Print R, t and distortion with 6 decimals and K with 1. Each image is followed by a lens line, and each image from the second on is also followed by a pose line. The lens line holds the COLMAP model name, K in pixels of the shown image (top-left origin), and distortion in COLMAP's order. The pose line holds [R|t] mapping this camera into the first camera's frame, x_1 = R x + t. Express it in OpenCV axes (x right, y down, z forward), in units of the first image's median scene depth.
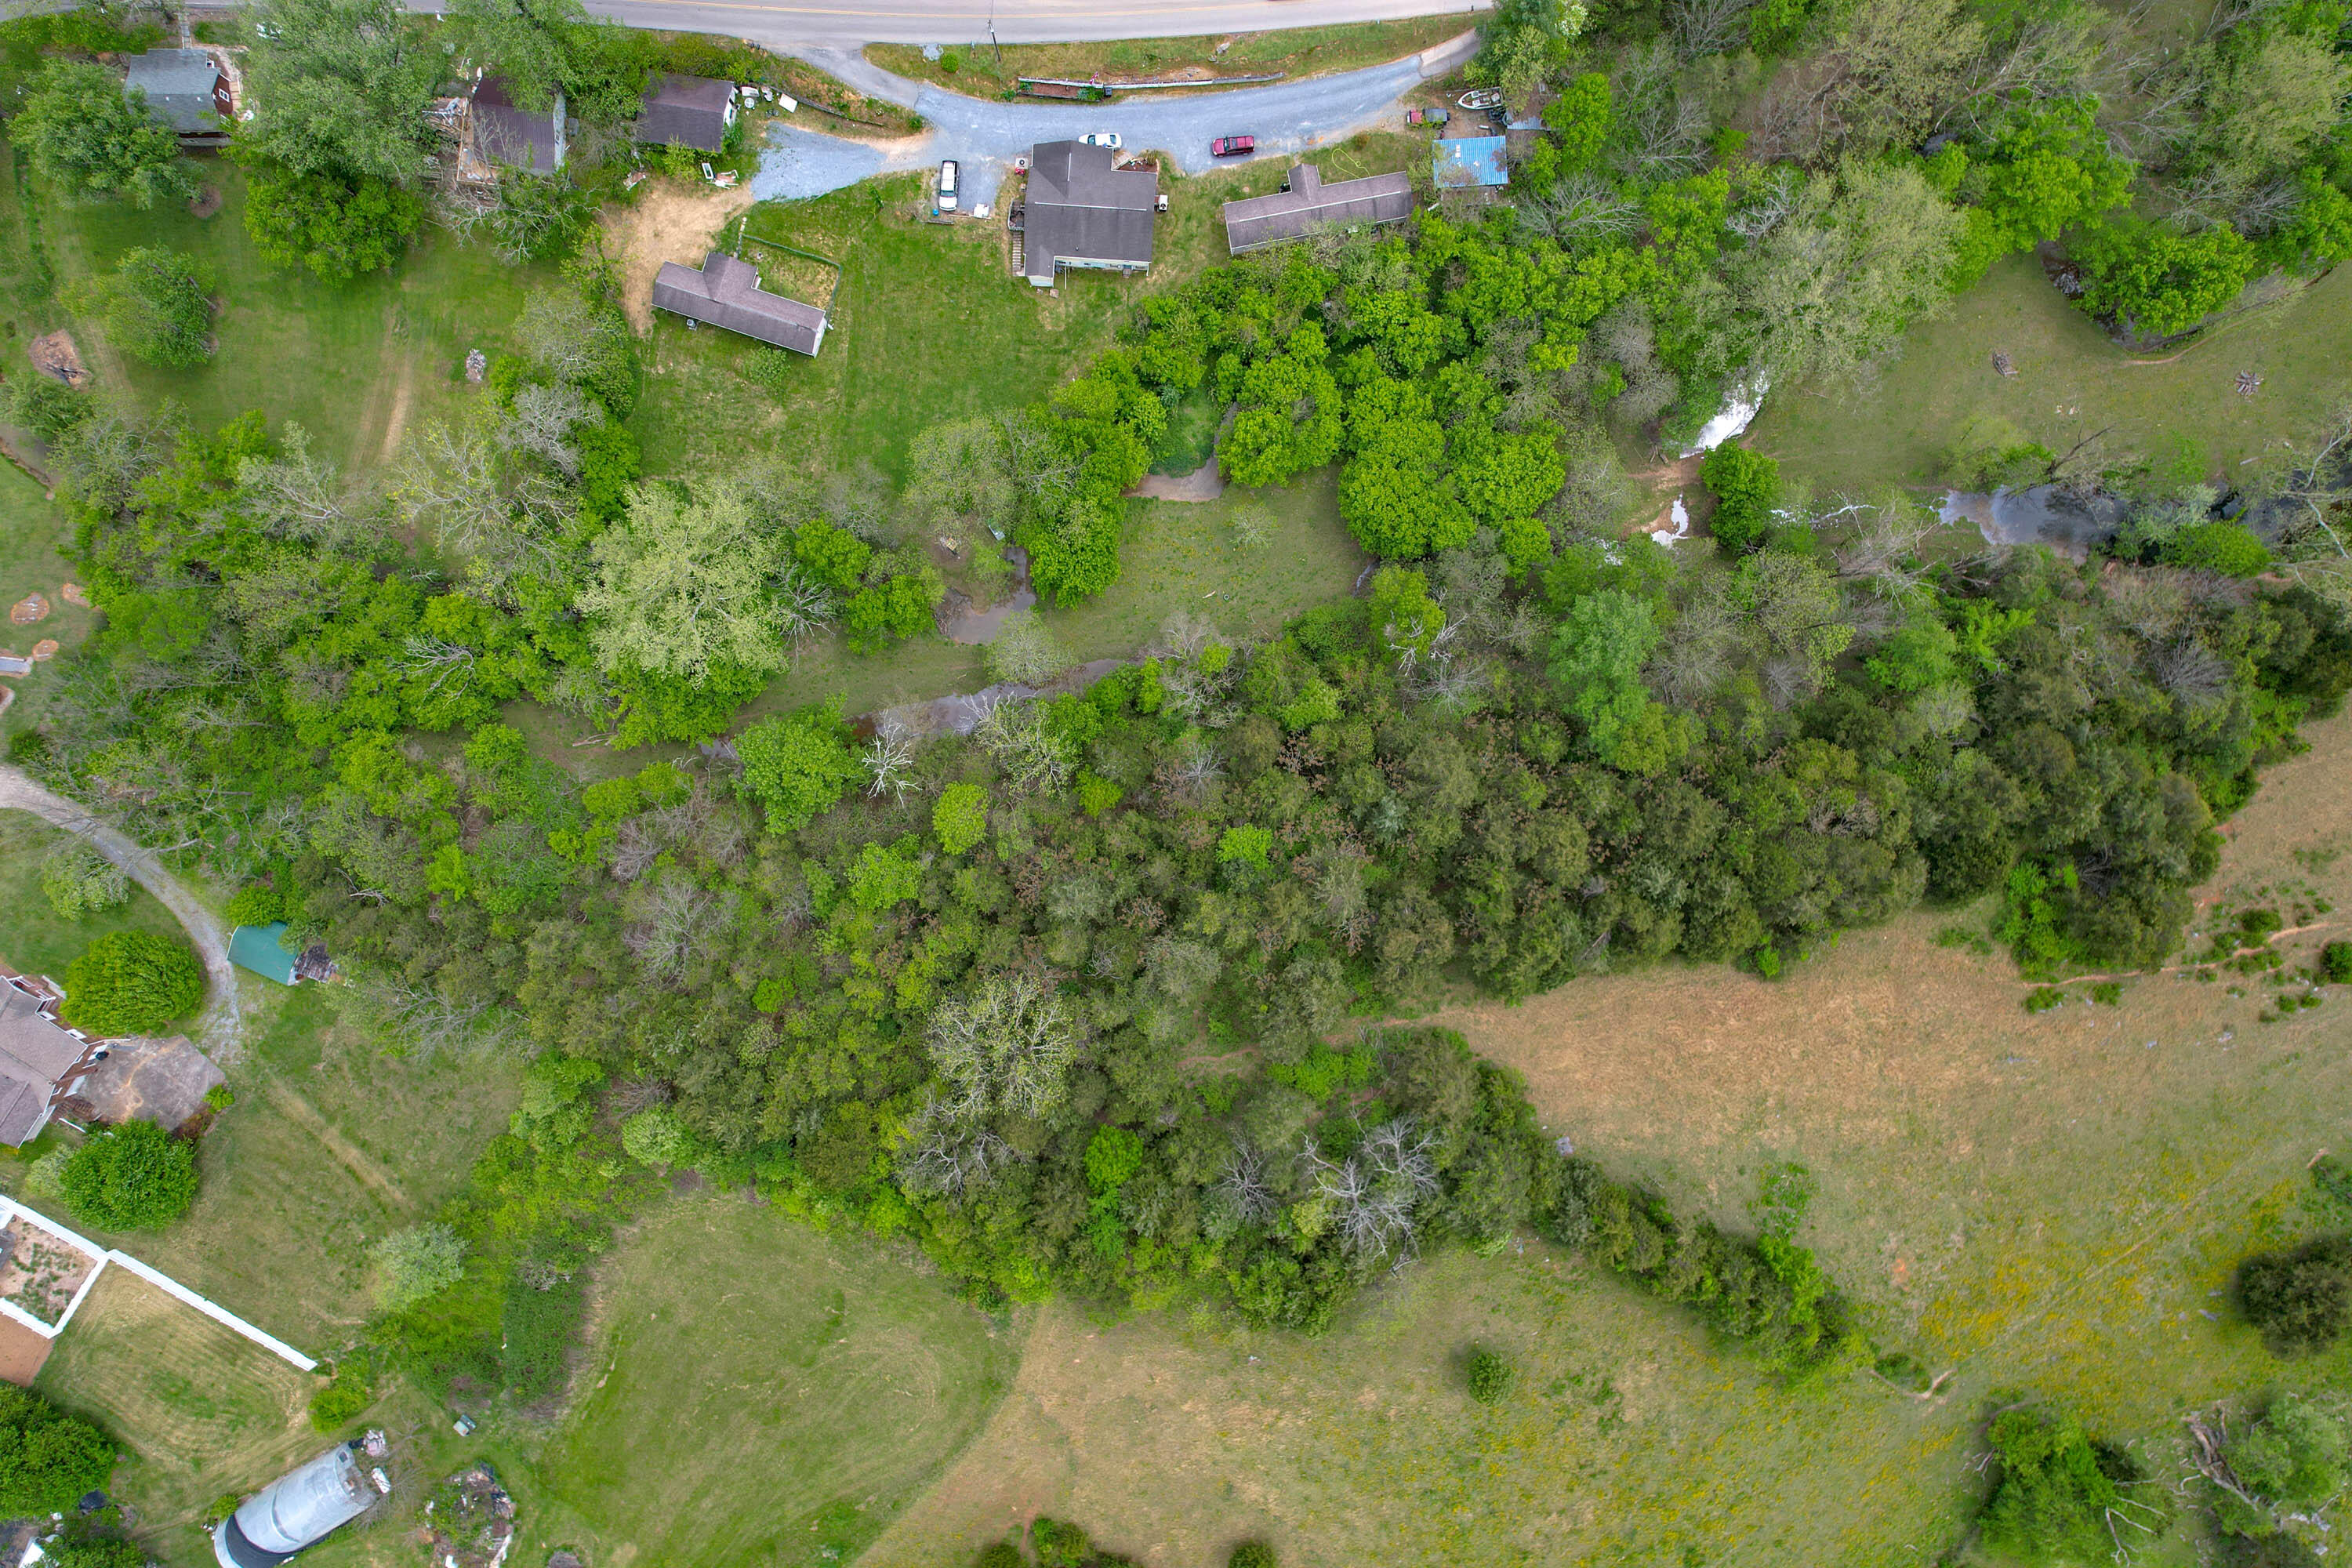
lens RADIAL K [[1502.0, 0, 1178.8], [0, 1502.0, 777.8], [0, 0, 1]] dist [-0.084093, 0.073969]
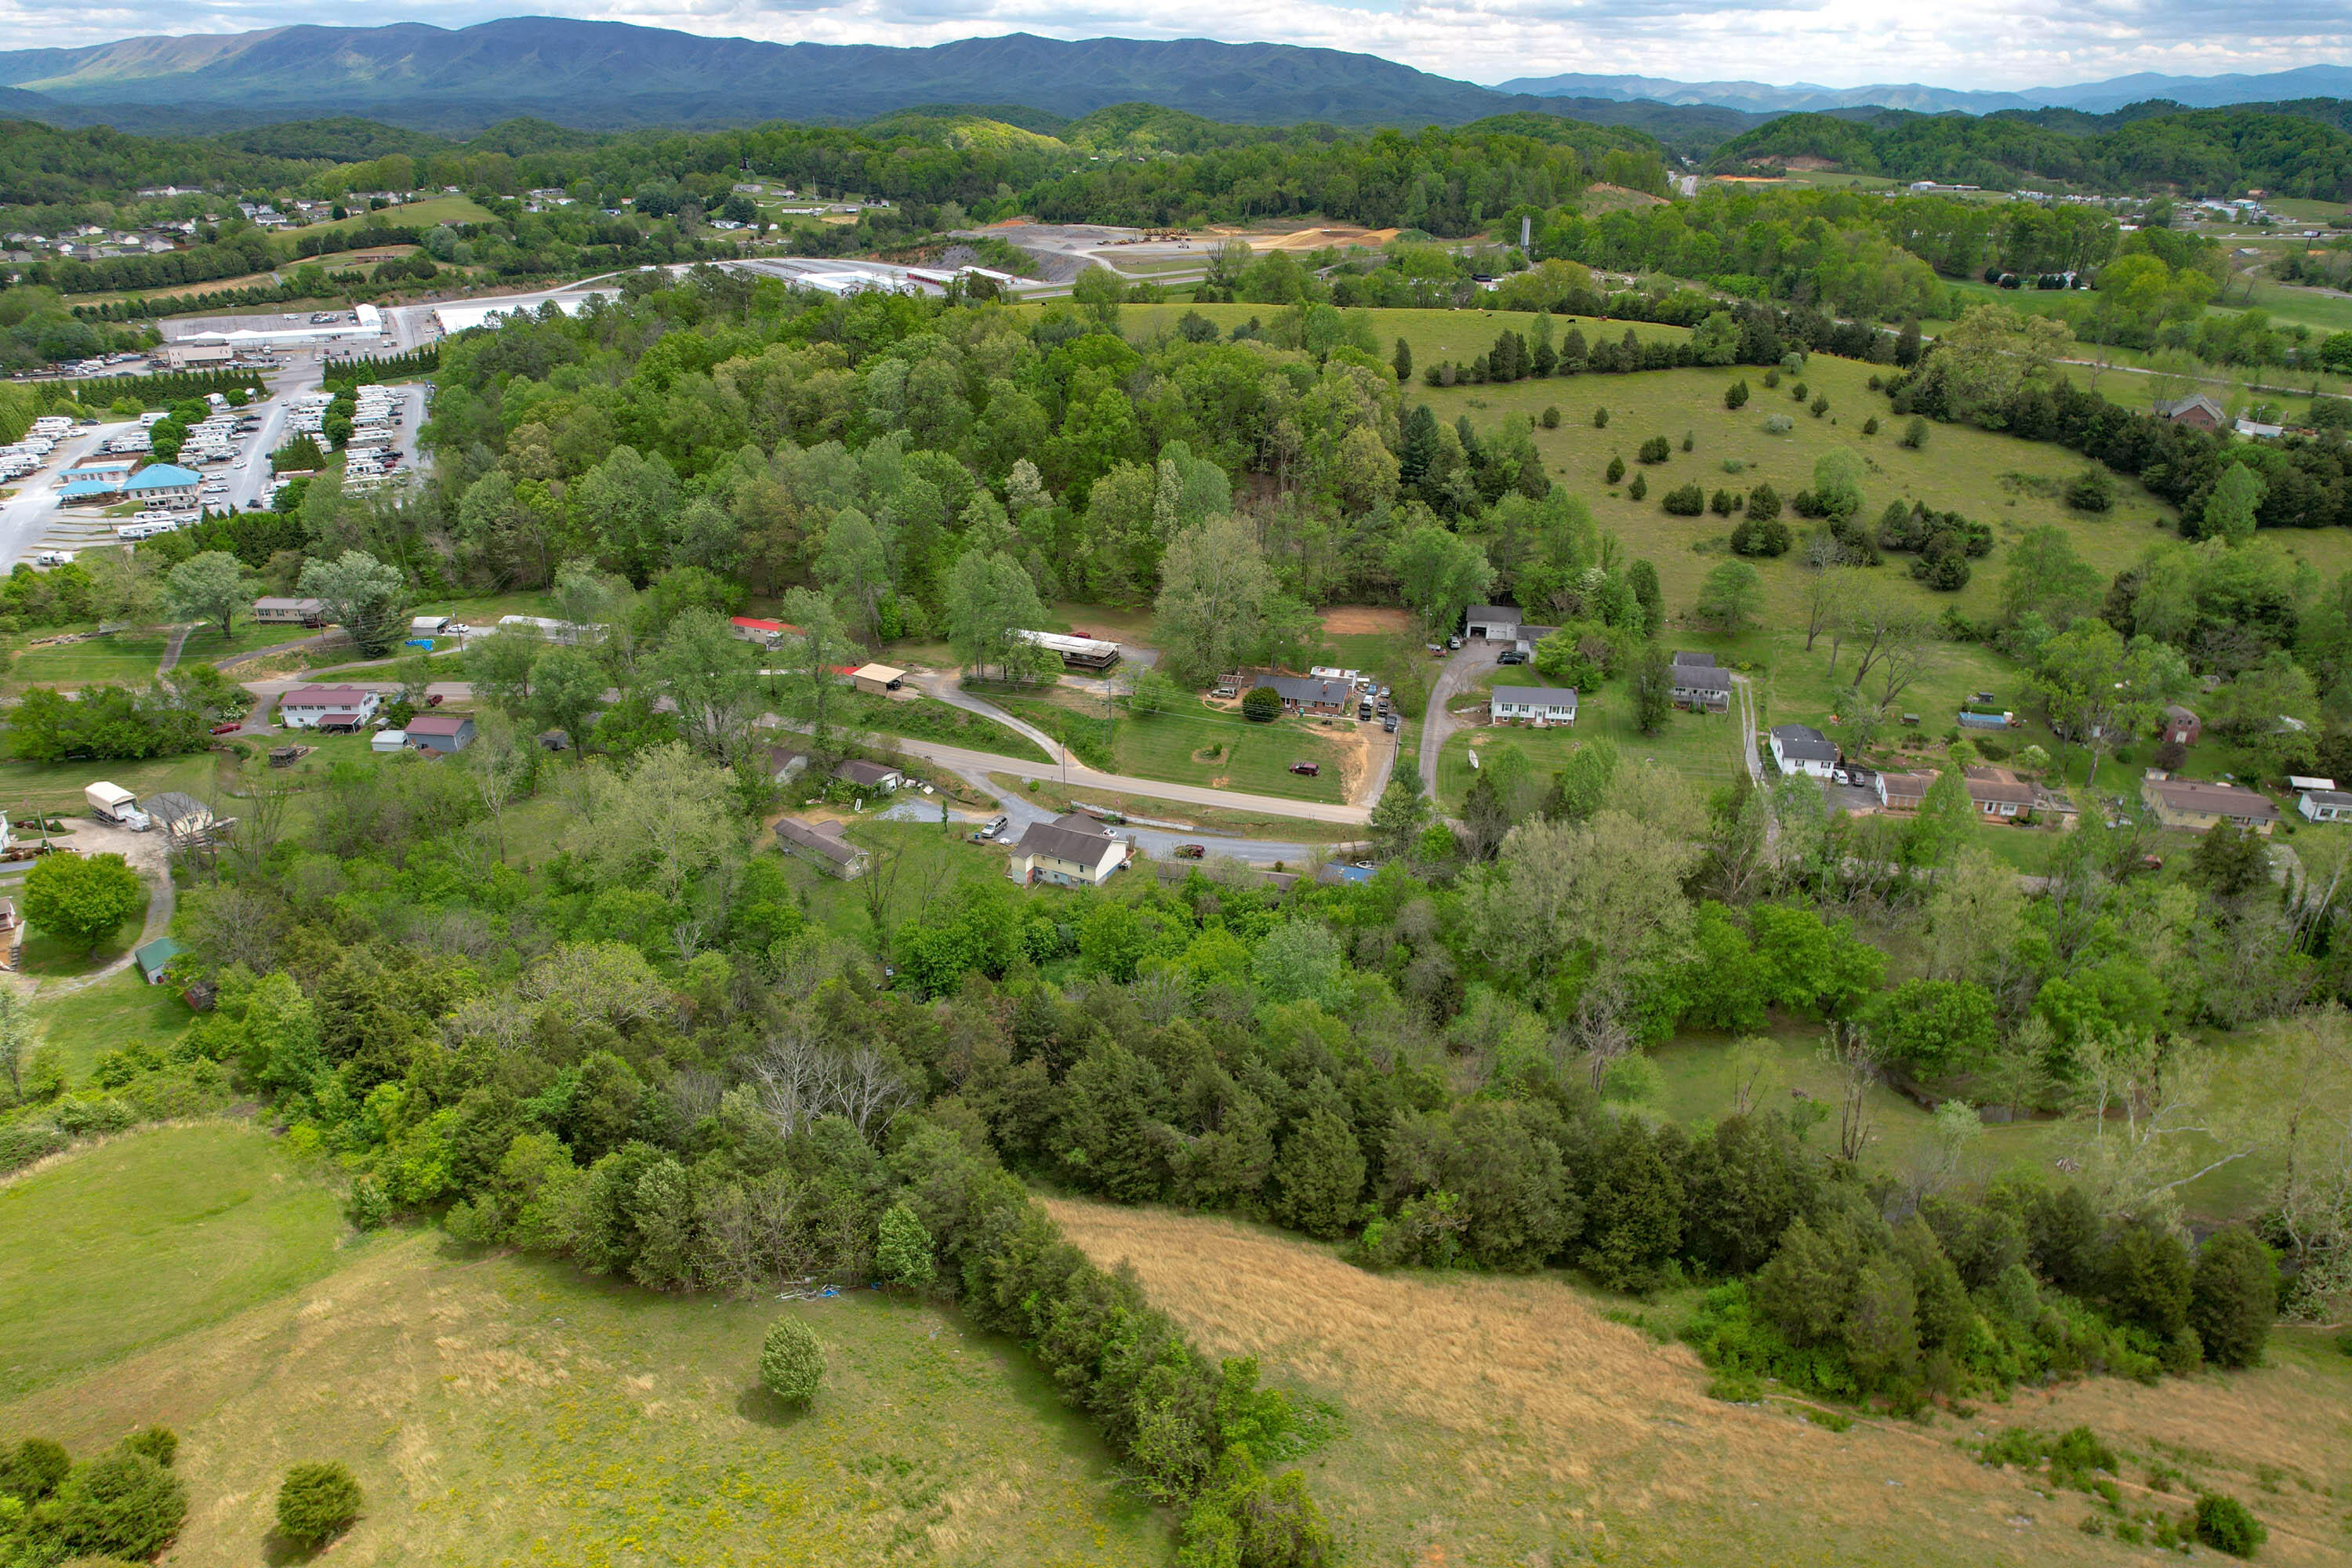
lens RADIAL K [[1502.0, 0, 1178.8], [0, 1502.0, 777.8], [0, 0, 1]] dist [-0.084093, 0.073969]
pose [[0.918787, 0.155260, -0.362940, 0.548404], [-0.394660, 0.341133, -0.853154, 0.778564], [-0.008650, 0.927105, 0.374703, 0.435857]]
